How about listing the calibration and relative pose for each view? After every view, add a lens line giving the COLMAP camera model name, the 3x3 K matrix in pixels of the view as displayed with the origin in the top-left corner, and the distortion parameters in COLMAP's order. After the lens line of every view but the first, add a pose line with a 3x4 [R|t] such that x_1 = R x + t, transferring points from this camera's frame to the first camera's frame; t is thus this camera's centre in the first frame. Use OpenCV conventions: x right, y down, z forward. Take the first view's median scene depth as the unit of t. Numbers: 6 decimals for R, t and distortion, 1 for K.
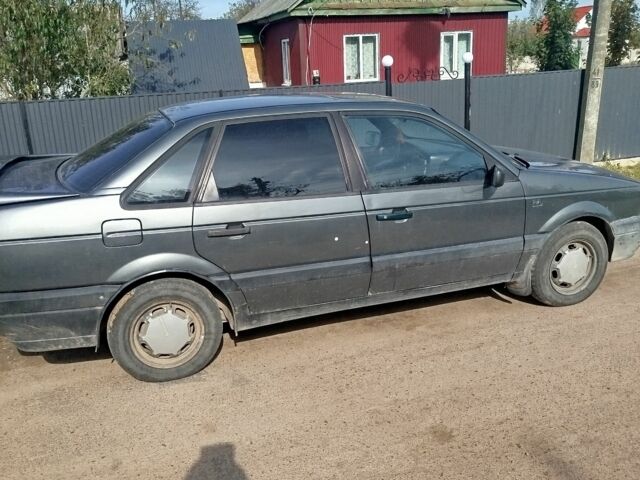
lens RADIAL K [[605.5, 0, 320.0], [0, 605.5, 240.0], [0, 0, 1]] dist [-0.009678, -0.000662]
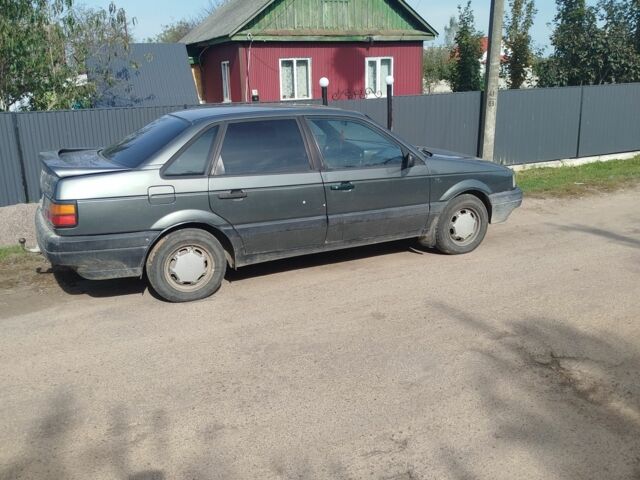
lens RADIAL K [[583.7, 0, 320.0], [0, 583.7, 240.0], [0, 0, 1]] dist [0.005703, -0.007032]
pose [[0.993194, -0.016109, 0.115353, -0.091492], [0.018810, 0.999573, -0.022364, 0.113297], [-0.114944, 0.024382, 0.993073, -0.375768]]
